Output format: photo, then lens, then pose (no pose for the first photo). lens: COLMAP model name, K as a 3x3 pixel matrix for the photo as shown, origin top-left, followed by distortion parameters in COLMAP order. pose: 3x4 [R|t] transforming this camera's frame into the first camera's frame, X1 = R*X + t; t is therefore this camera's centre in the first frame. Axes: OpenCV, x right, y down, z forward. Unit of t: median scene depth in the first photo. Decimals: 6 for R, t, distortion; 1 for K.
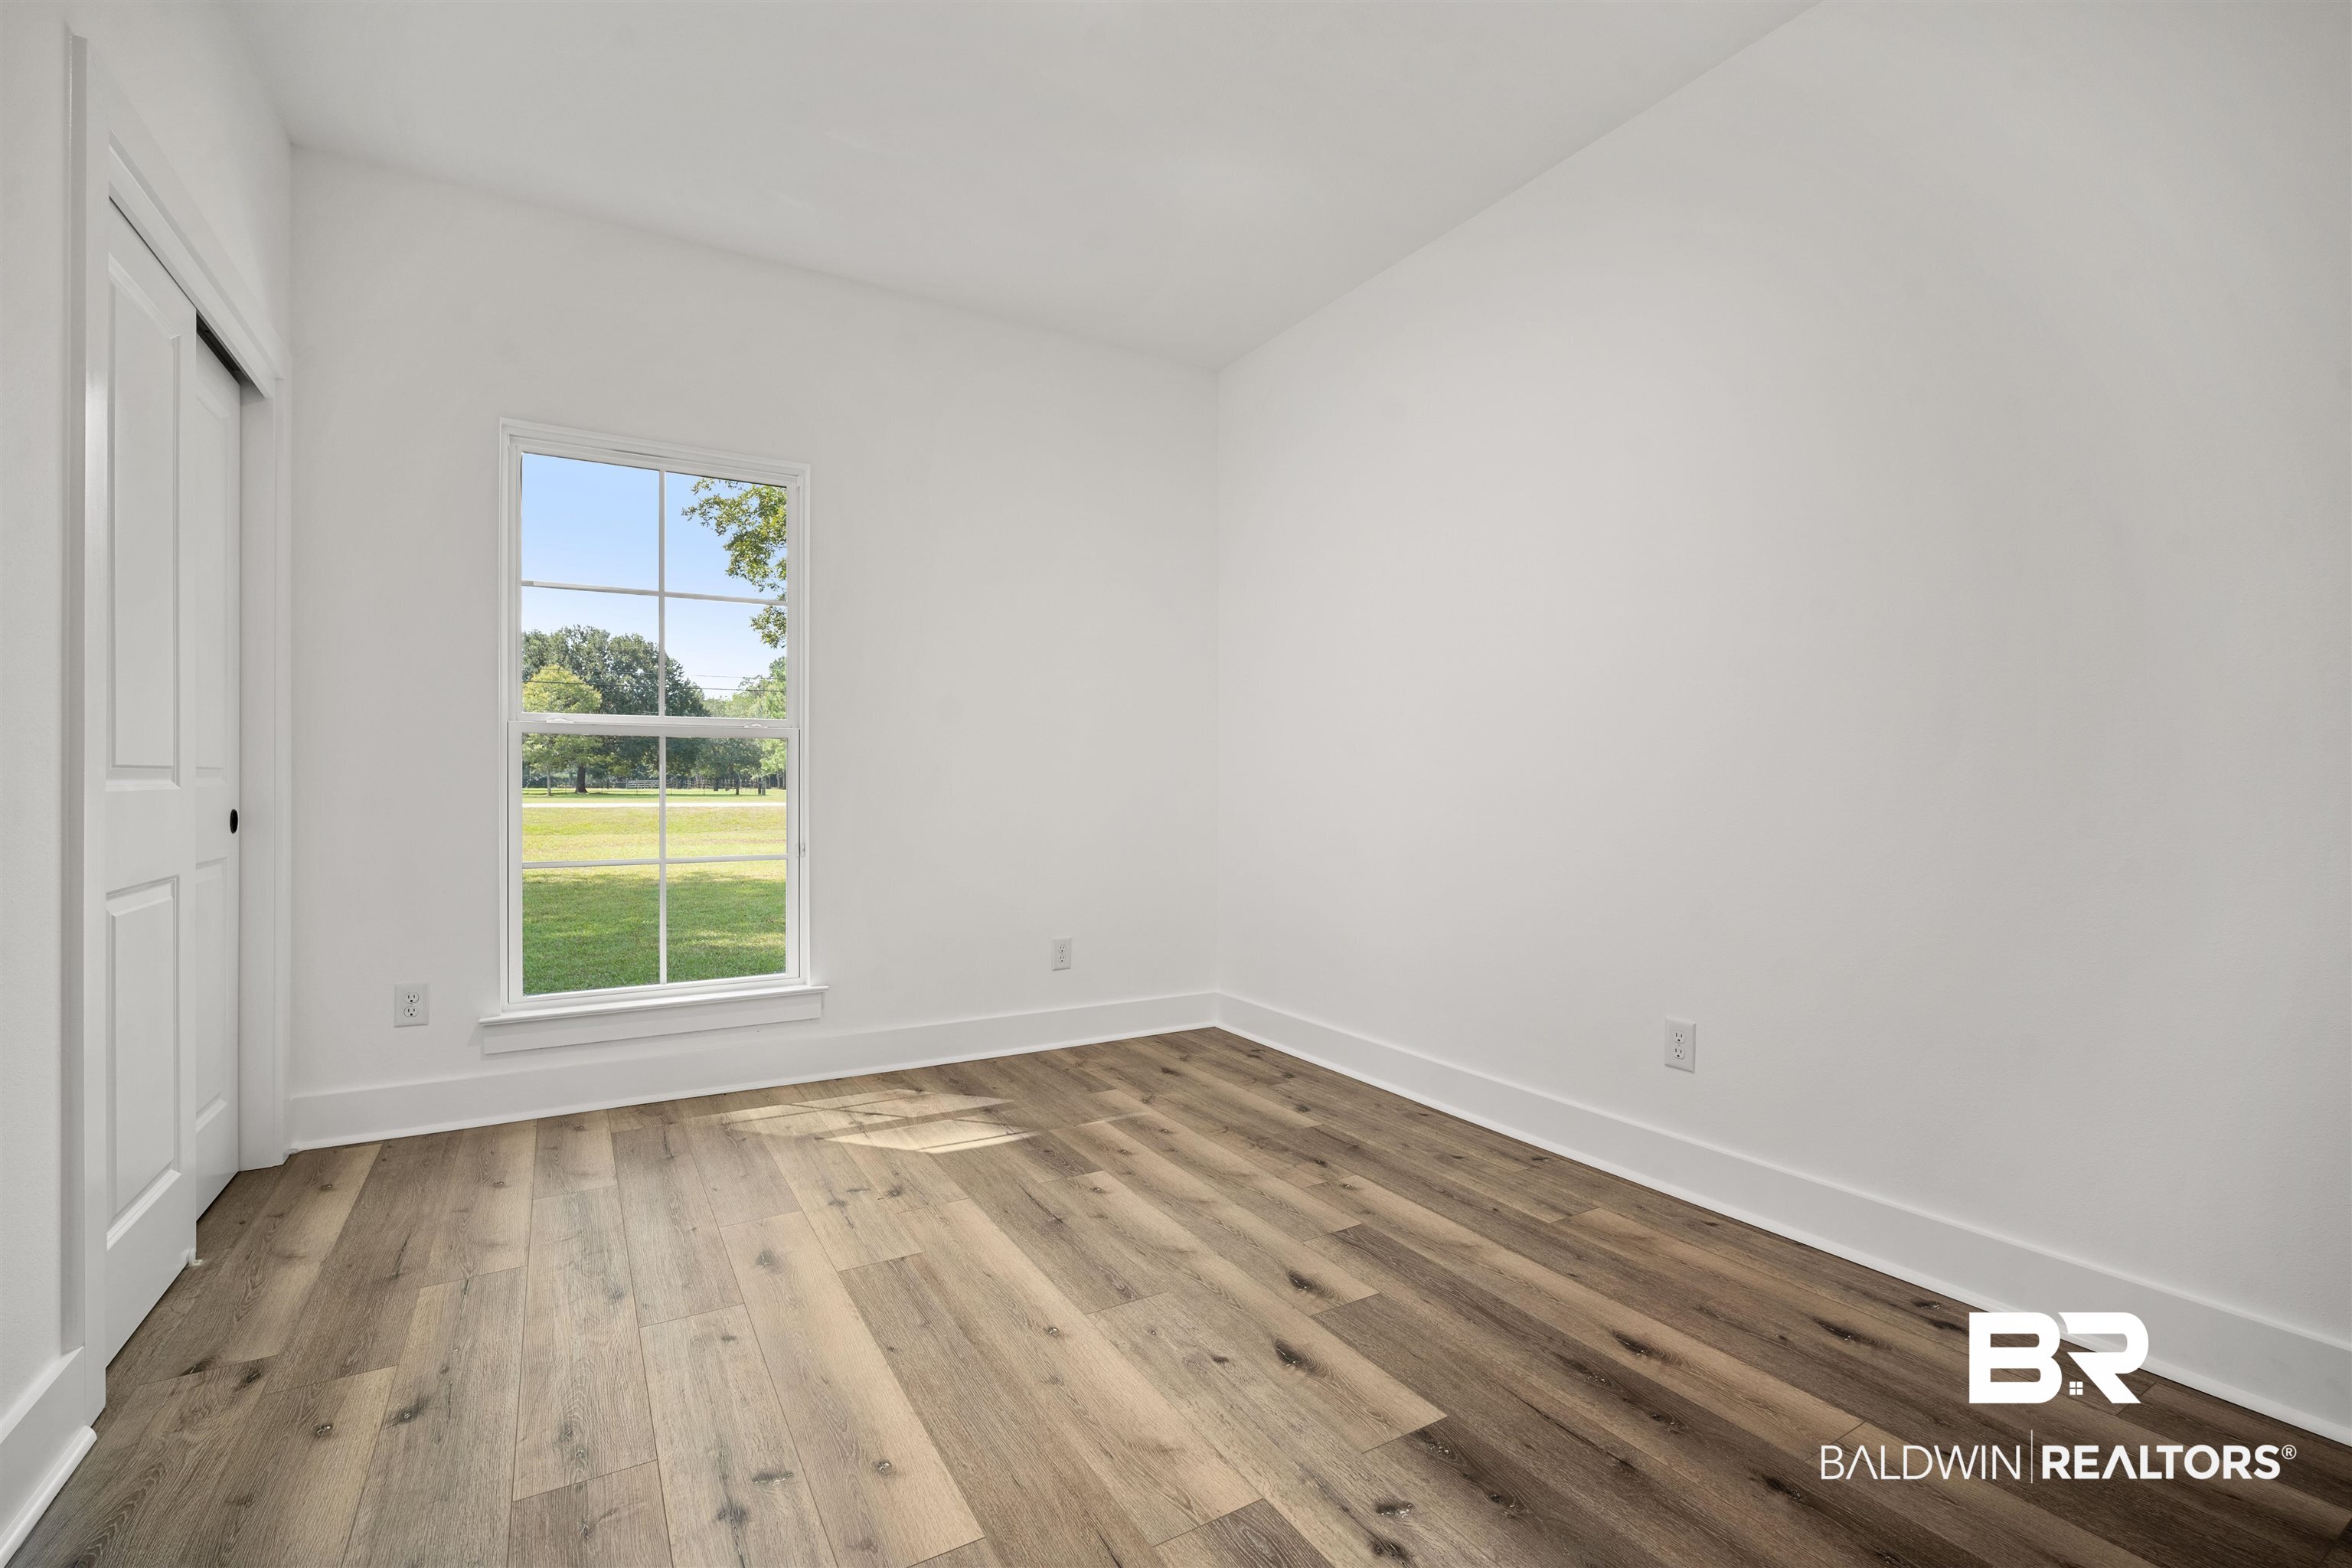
lens RADIAL K [[1036.7, 0, 1191.5], [0, 1036.7, 784.4], [0, 0, 1]] dist [-0.015978, 0.003945]
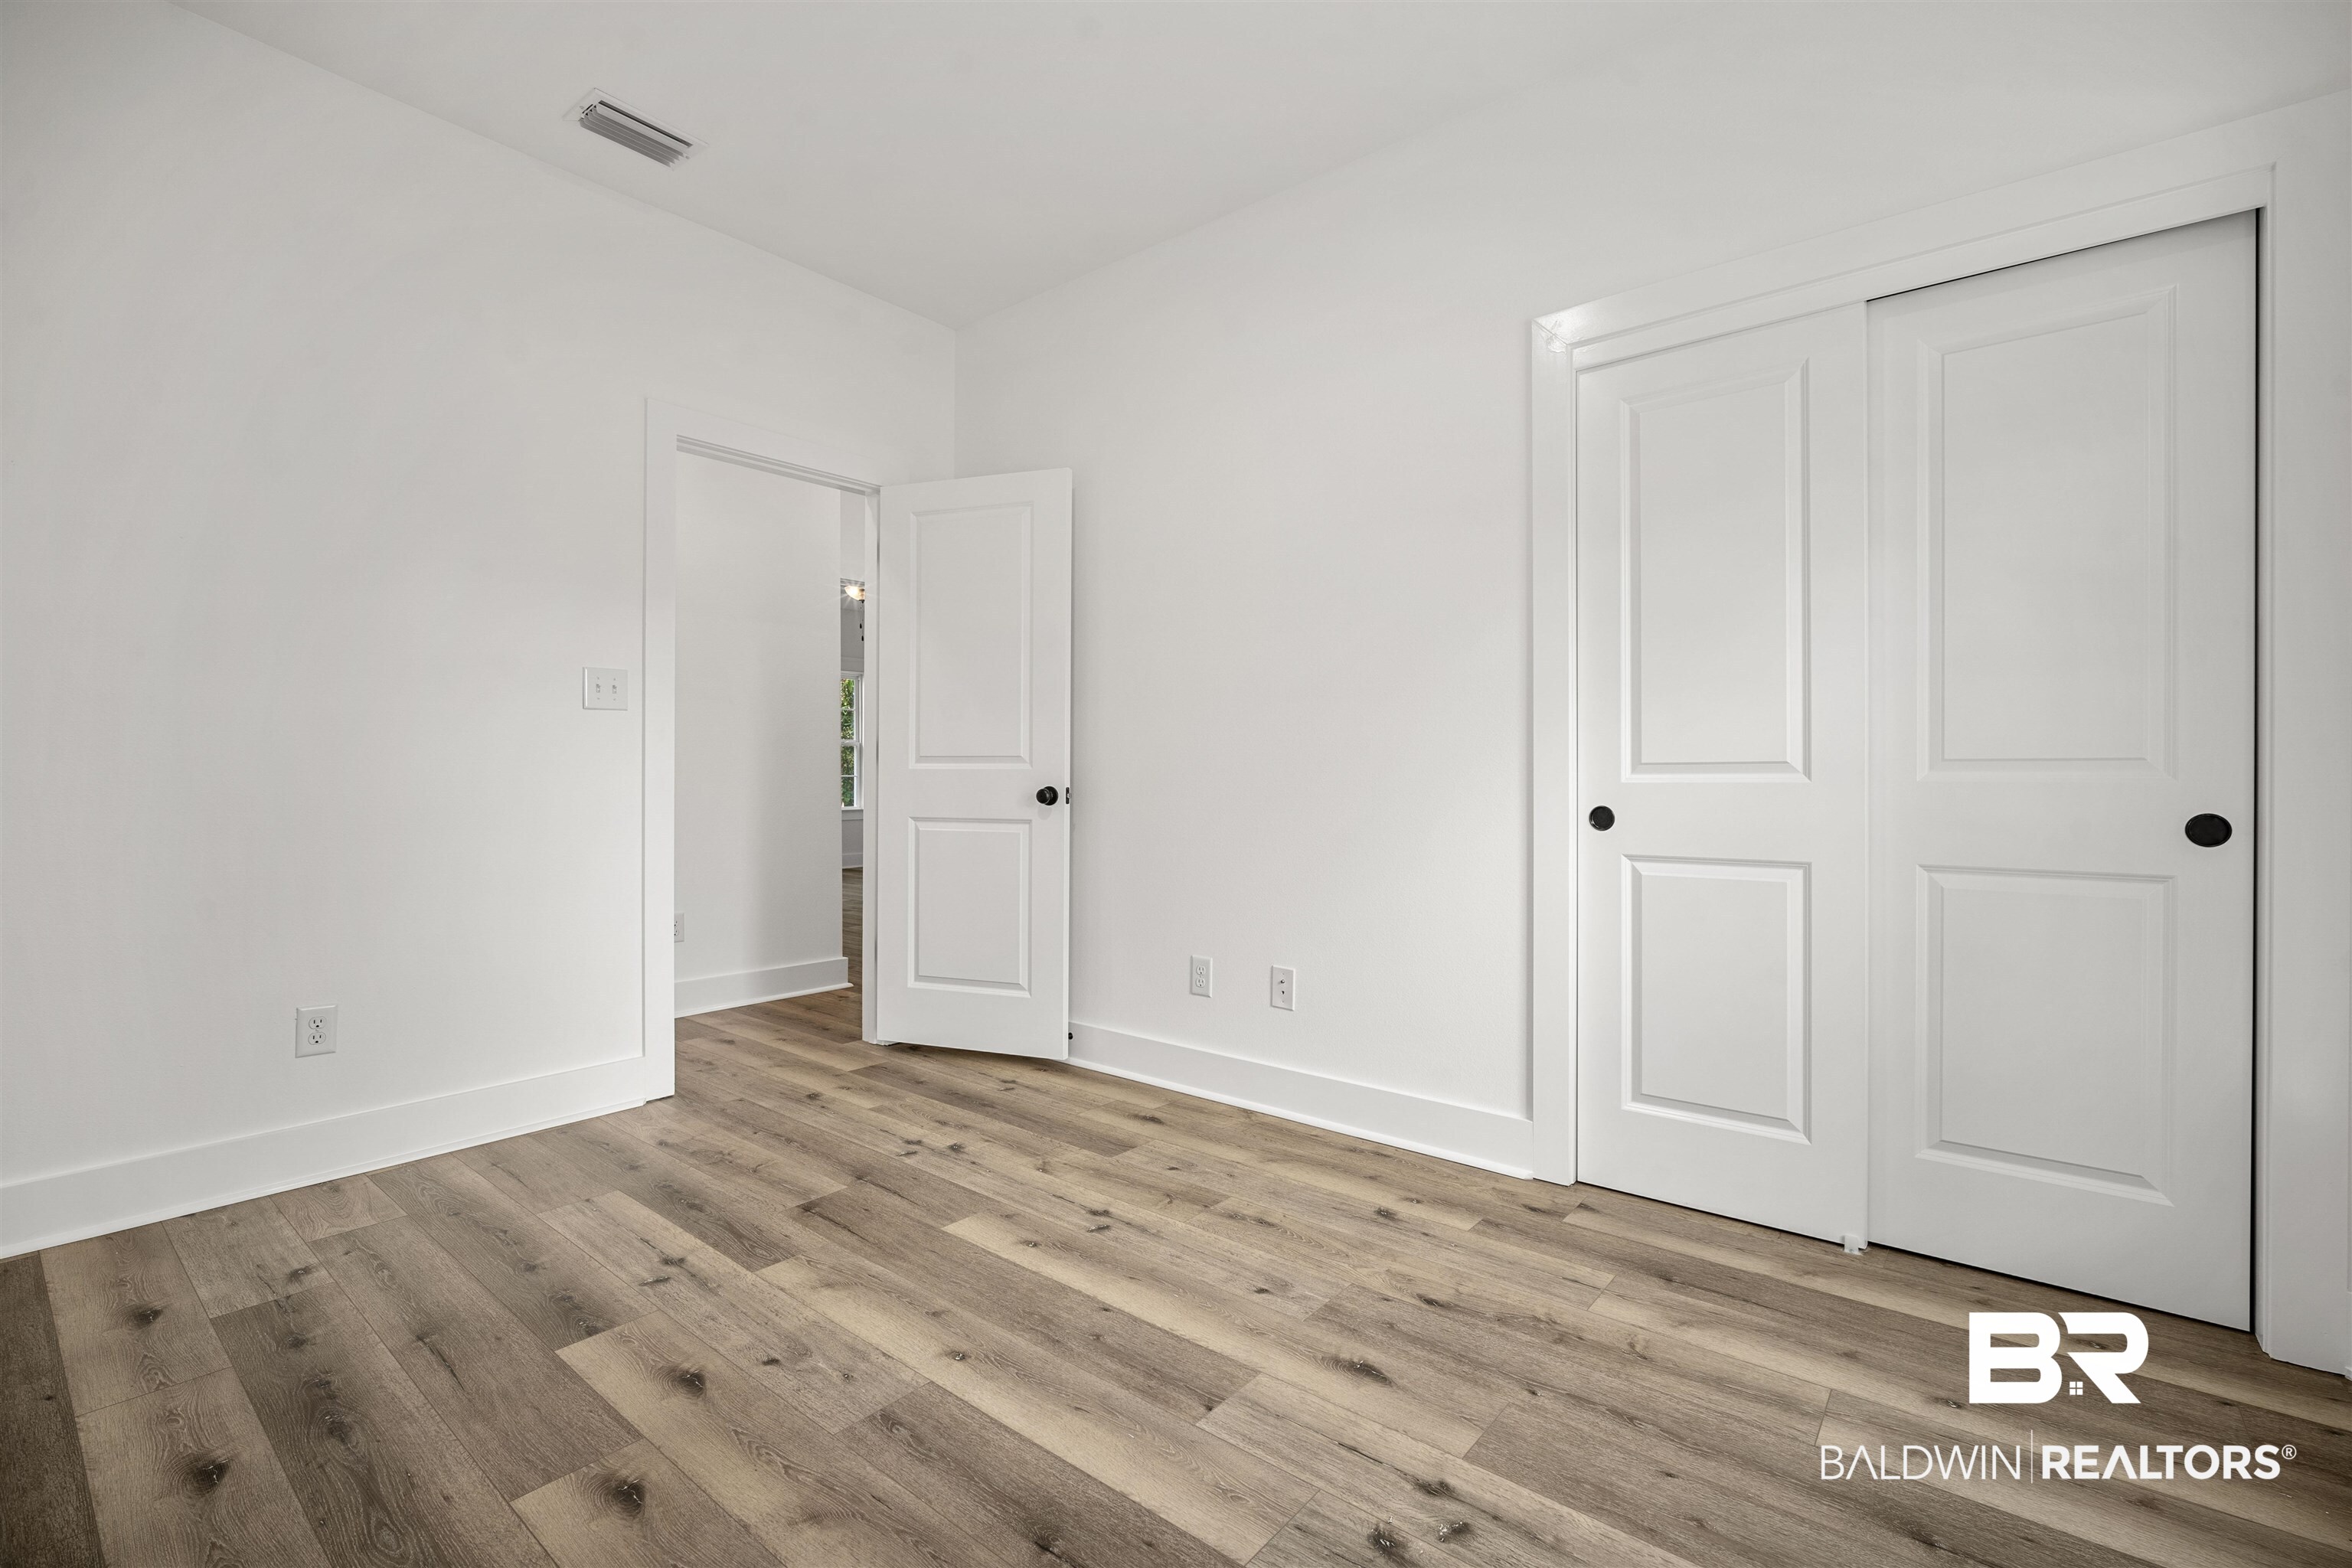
lens RADIAL K [[1036.7, 0, 1191.5], [0, 1036.7, 784.4], [0, 0, 1]] dist [-0.015978, 0.003945]
pose [[-0.943403, -0.002750, -0.331637, -0.022114], [-0.005153, 0.999966, 0.006366, 0.003556], [0.331608, 0.007714, -0.943386, 2.018665]]
